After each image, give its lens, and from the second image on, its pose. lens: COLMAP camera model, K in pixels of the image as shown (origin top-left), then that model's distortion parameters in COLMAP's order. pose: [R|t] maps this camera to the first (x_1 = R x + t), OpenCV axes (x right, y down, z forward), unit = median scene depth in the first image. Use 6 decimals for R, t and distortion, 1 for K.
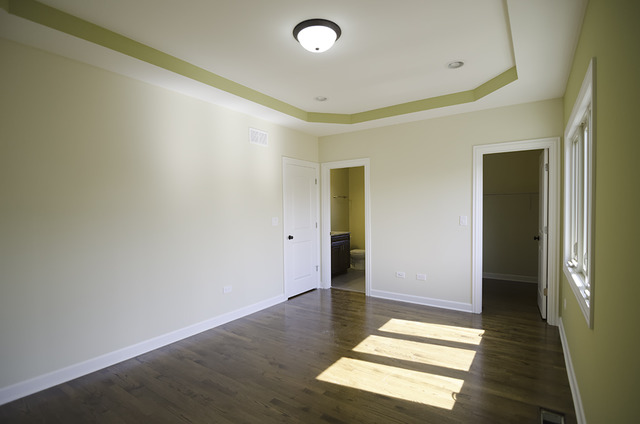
lens RADIAL K [[313.9, 0, 320.0], [0, 313.9, 212.0], [0, 0, 1]] dist [0.000379, 0.000014]
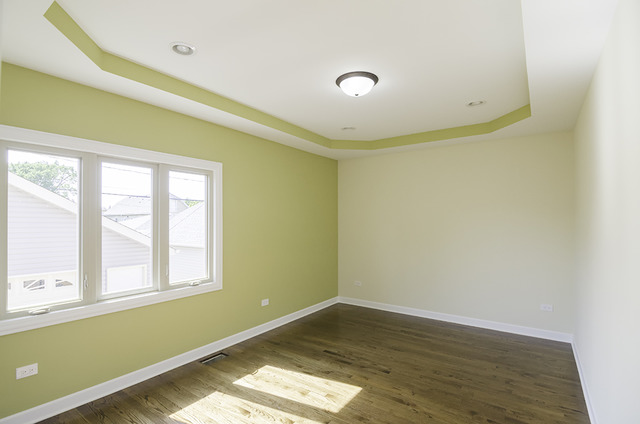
lens RADIAL K [[313.9, 0, 320.0], [0, 313.9, 212.0], [0, 0, 1]] dist [0.000379, 0.000014]
pose [[-0.999911, 0.007413, 0.011120, 0.115769], [0.007195, 0.999785, -0.019465, -0.071255], [-0.011262, -0.019384, -0.999749, 2.132949]]
